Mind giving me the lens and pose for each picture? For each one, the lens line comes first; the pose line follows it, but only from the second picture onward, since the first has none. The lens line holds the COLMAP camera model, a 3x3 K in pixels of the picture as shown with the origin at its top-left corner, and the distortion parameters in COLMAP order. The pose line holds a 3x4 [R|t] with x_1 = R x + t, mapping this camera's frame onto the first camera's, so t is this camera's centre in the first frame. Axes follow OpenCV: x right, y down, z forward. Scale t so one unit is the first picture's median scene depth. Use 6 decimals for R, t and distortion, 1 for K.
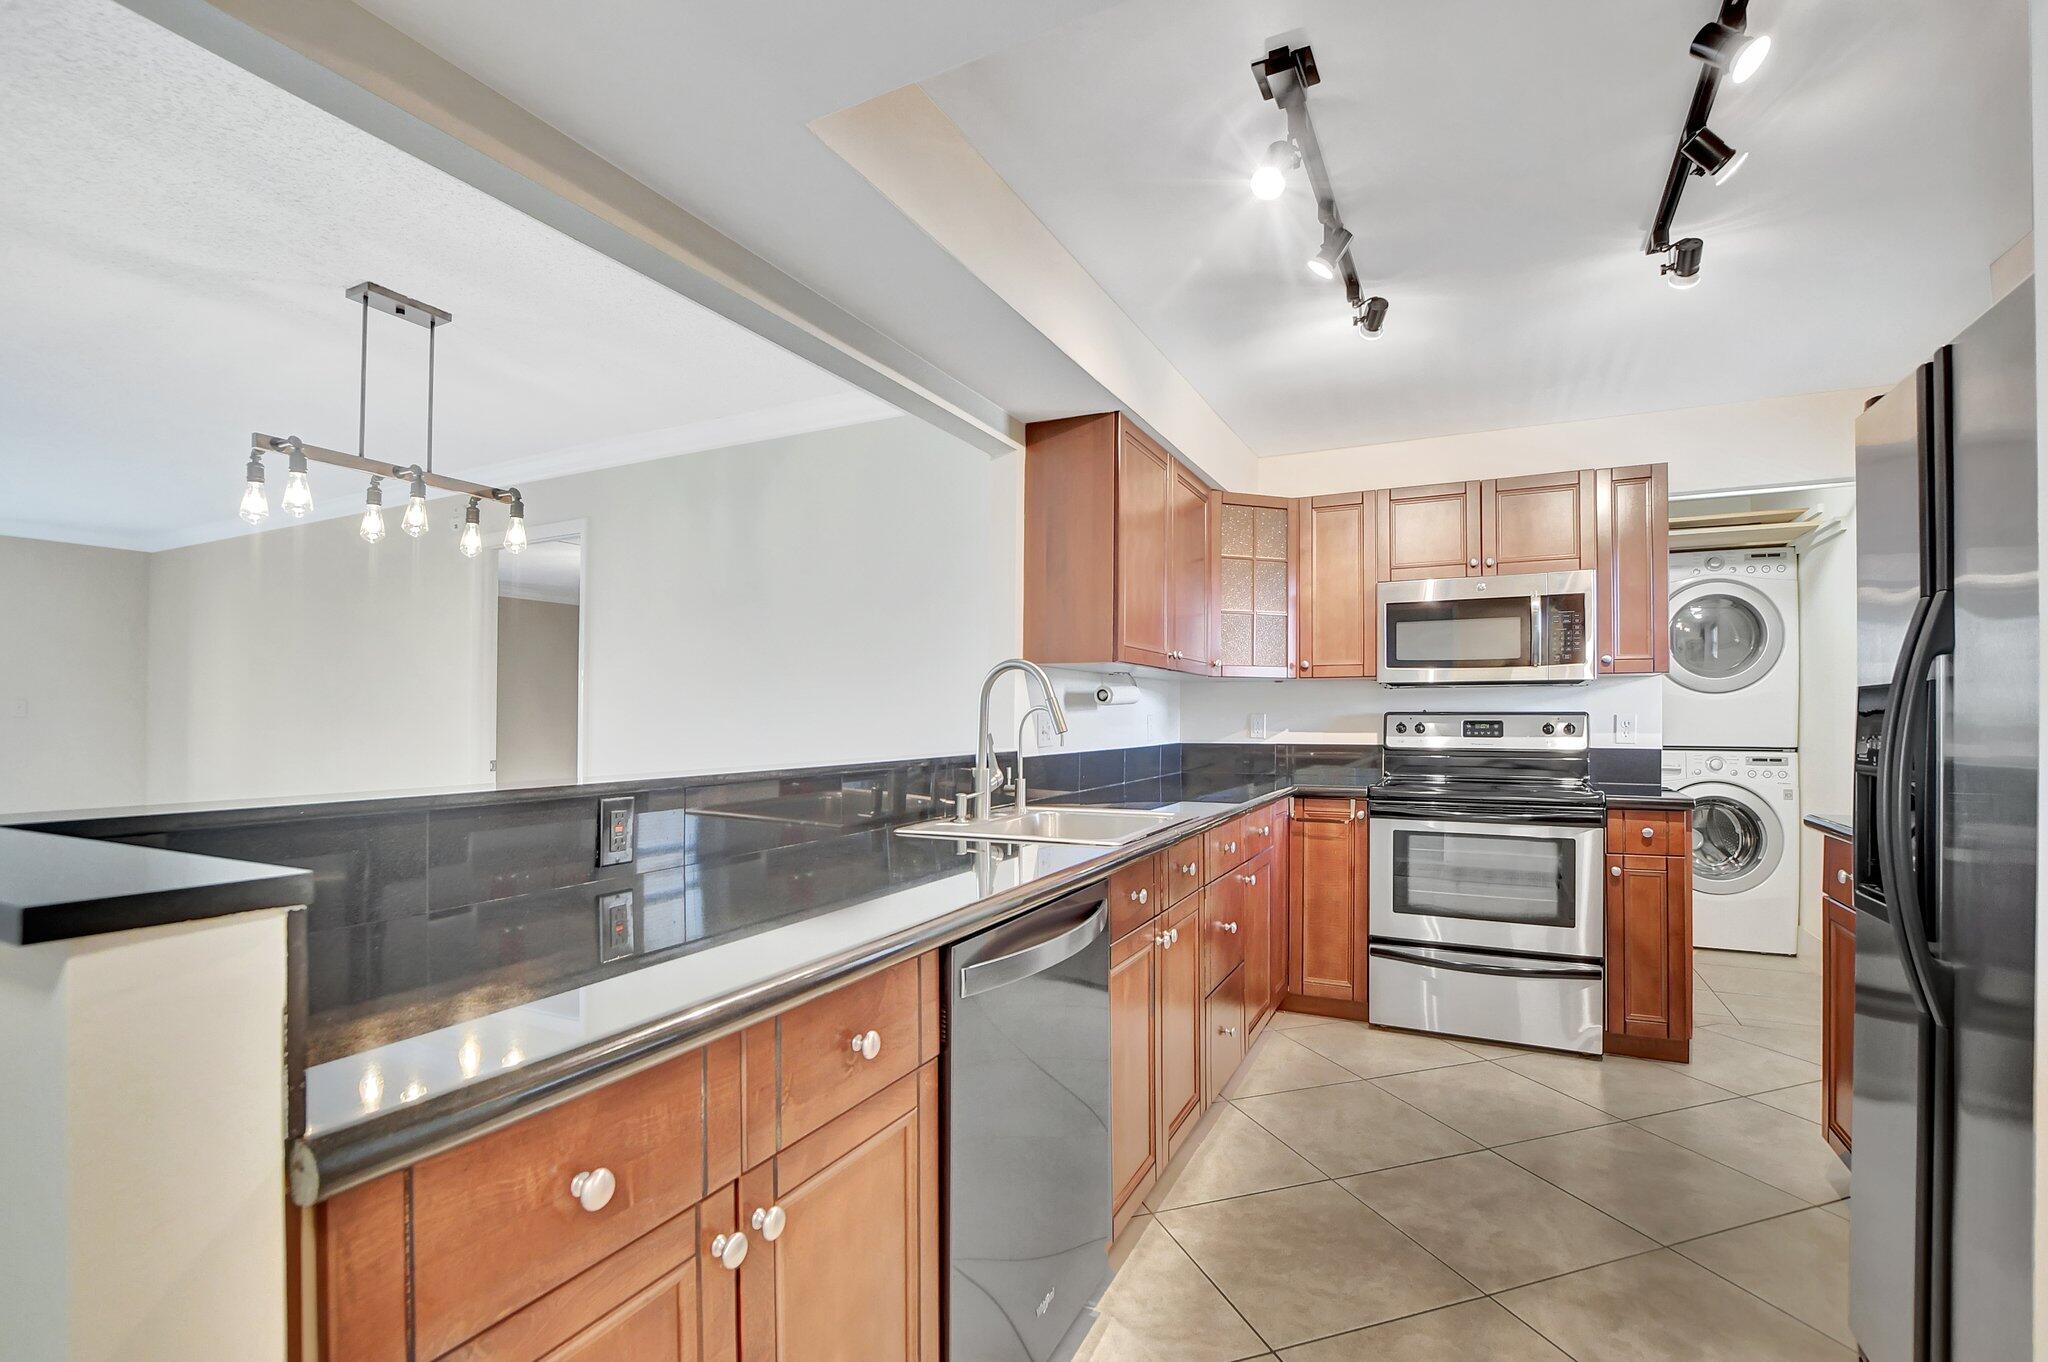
lens RADIAL K [[950.0, 0, 1000.2], [0, 950.0, 738.5], [0, 0, 1]] dist [-0.030235, 0.000328]
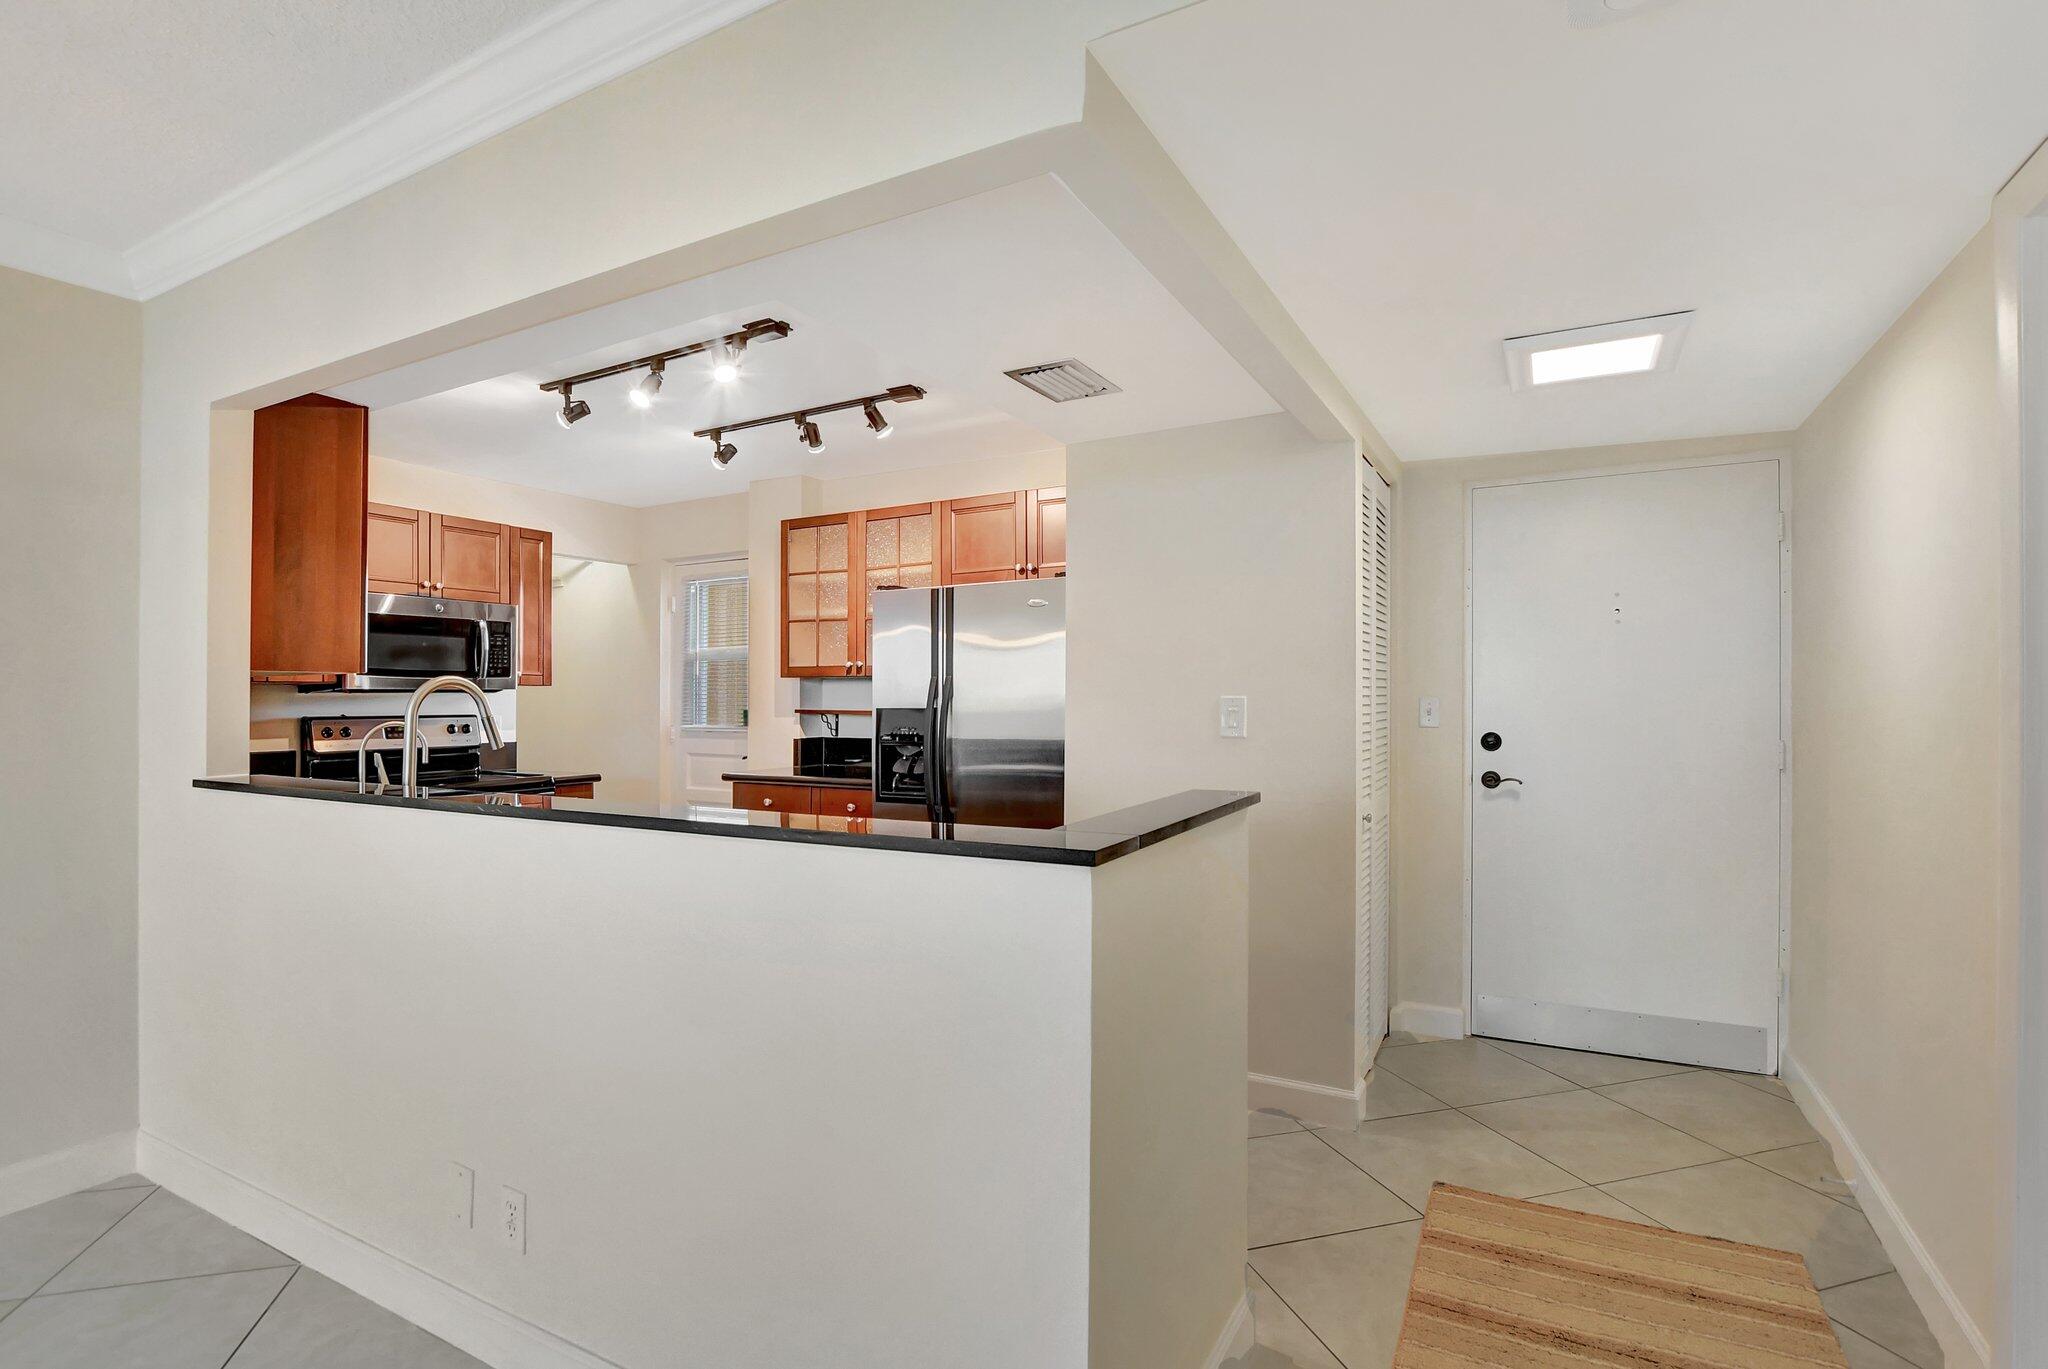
lens RADIAL K [[993.5, 0, 1024.0], [0, 993.5, 684.5], [0, 0, 1]] dist [-0.001556, -0.000136]
pose [[0.010069, 0.014171, 0.999849, -0.639535], [0.024807, 0.999588, -0.014418, -0.029253], [-0.999642, 0.024948, 0.009713, 0.255823]]
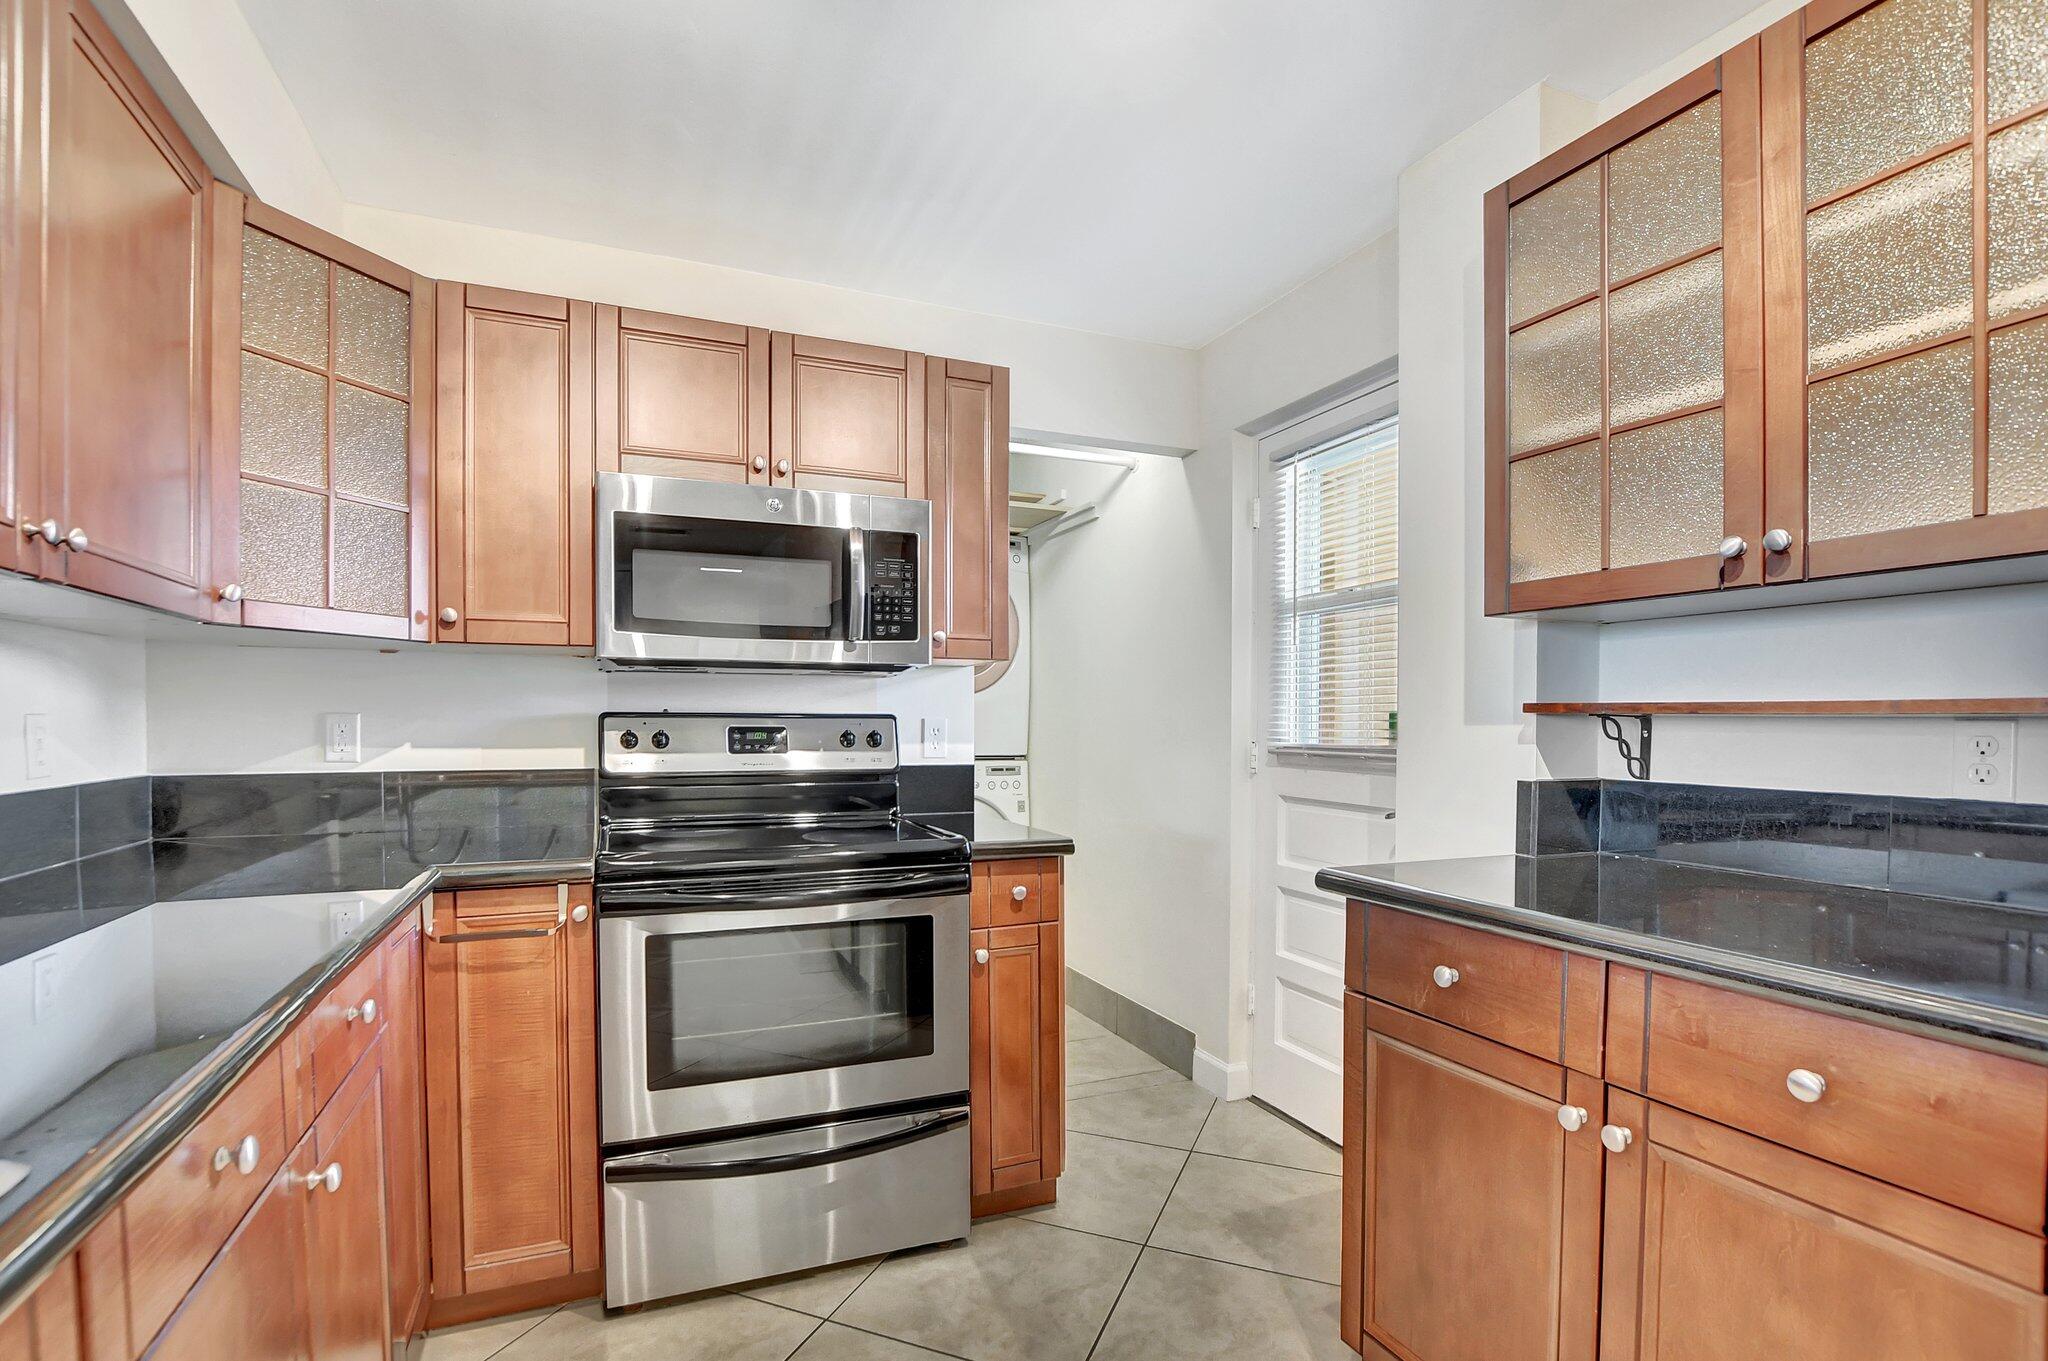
lens RADIAL K [[950.0, 0, 1000.2], [0, 950.0, 738.0], [0, 0, 1]] dist [-0.030235, 0.000328]
pose [[0.641981, -0.009999, 0.766655, 0.129829], [0.014243, 0.999898, 0.001114, -0.009851], [-0.766588, 0.010204, 0.642058, 0.466977]]
